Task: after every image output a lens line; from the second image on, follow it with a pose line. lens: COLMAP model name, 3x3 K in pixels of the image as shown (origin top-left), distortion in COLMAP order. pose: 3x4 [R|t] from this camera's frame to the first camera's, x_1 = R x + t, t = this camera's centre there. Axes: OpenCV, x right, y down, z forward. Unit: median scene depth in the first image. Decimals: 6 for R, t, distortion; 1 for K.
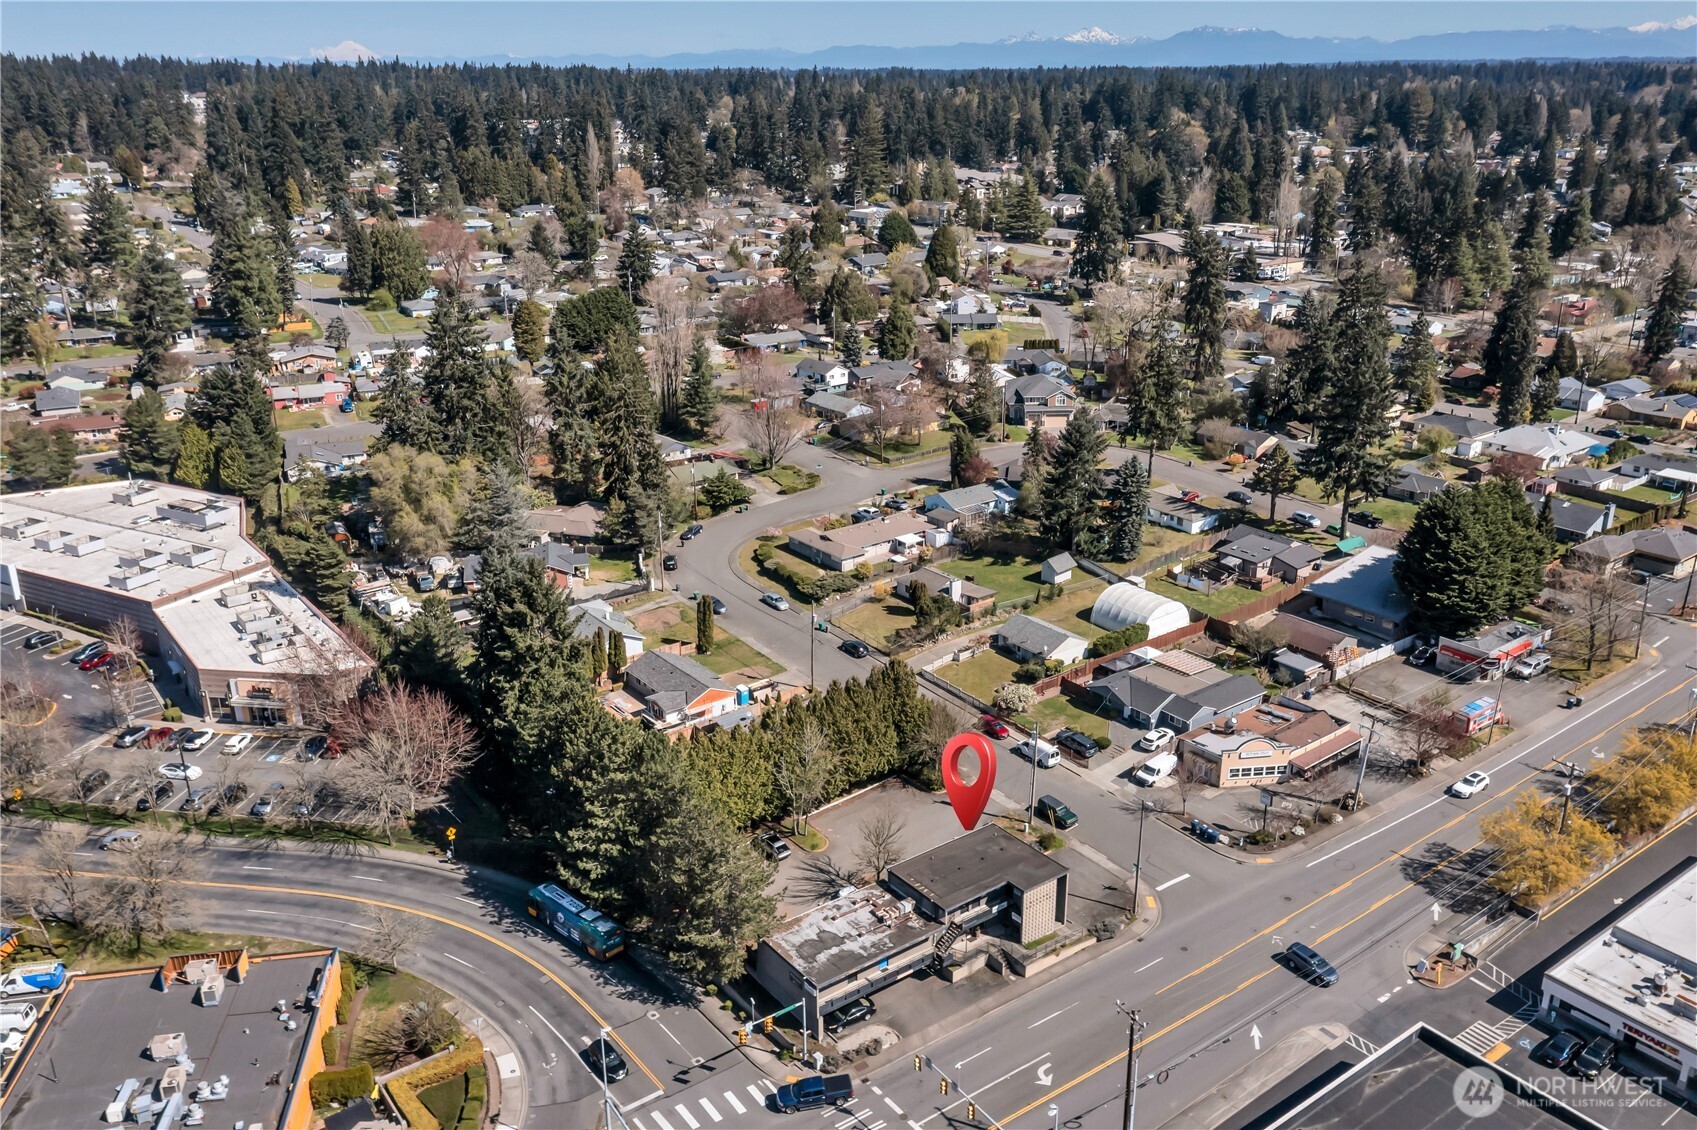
lens RADIAL K [[1357.2, 0, 855.5], [0, 1357.2, 562.0], [0, 0, 1]] dist [0.002319, 0.007442]
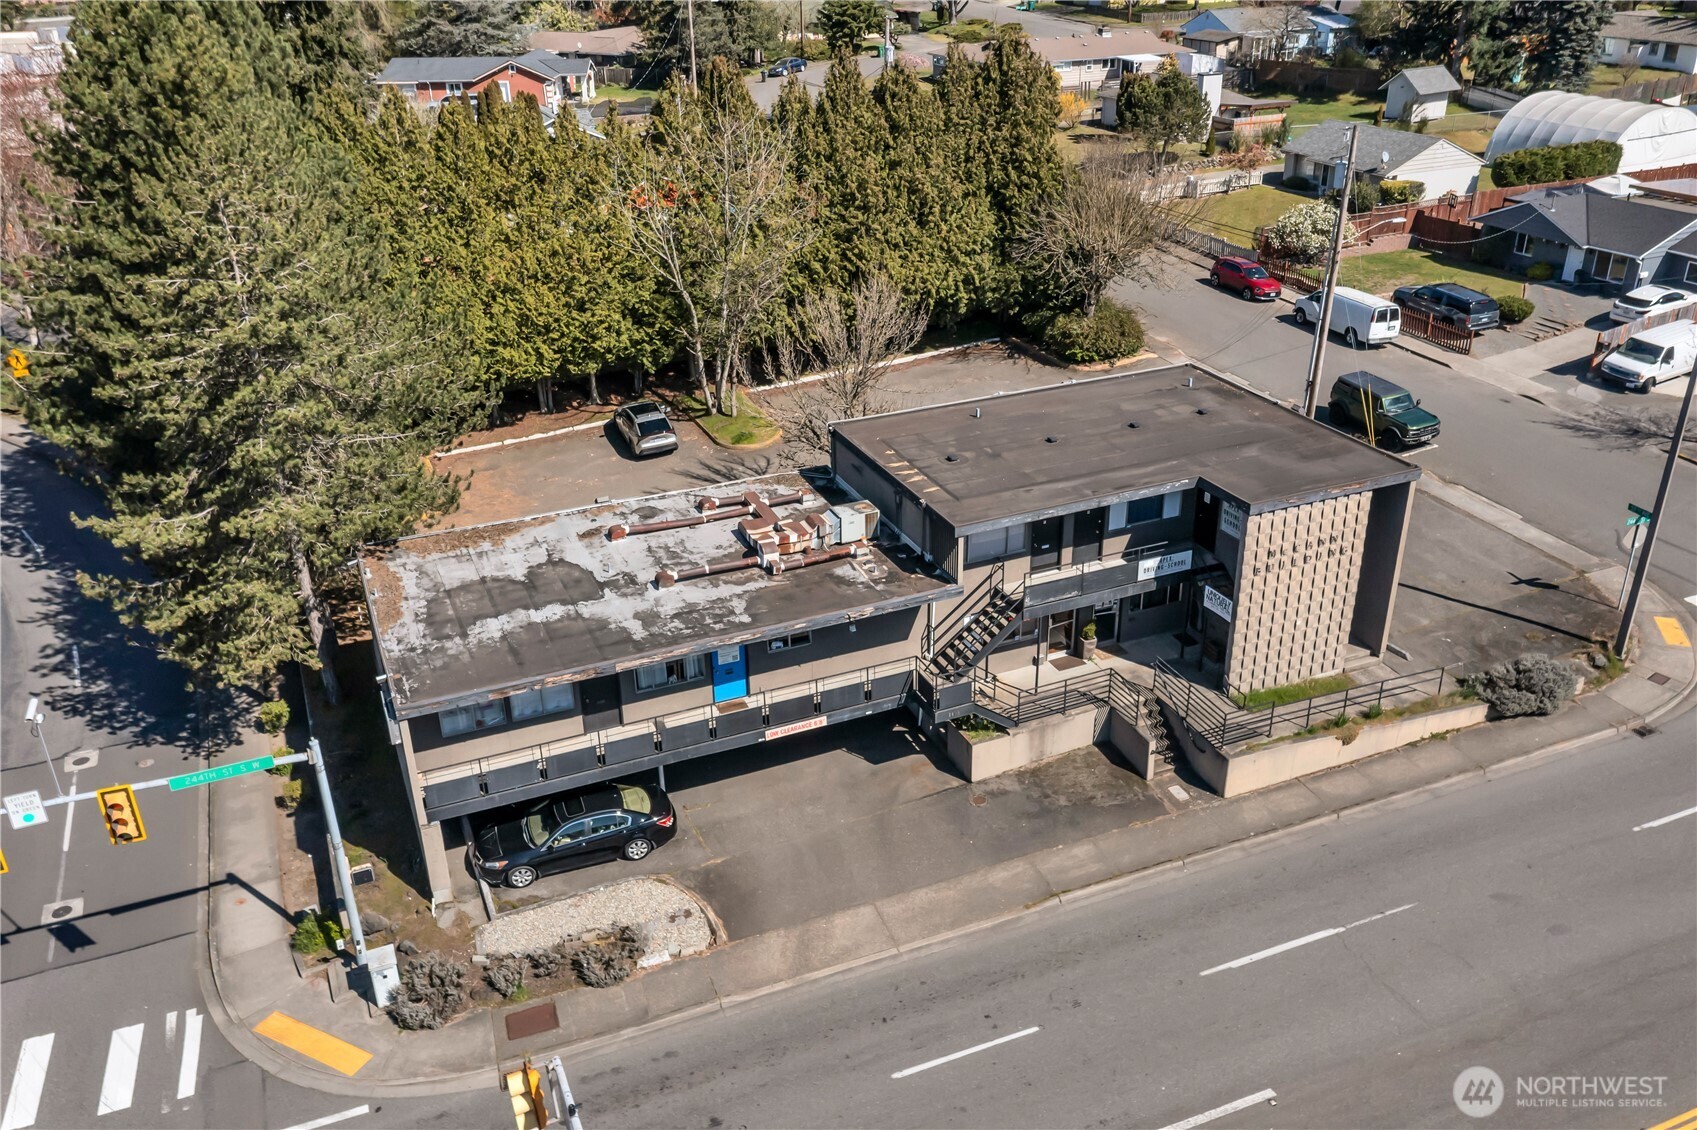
lens RADIAL K [[1367.8, 0, 849.5], [0, 1367.8, 556.8], [0, 0, 1]] dist [-0.005613, -0.005199]
pose [[0.972897, 0.091662, -0.212298, 0.096697], [-0.069155, 0.991397, 0.111130, 0.210841], [0.220658, -0.093436, 0.970865, 0.649669]]
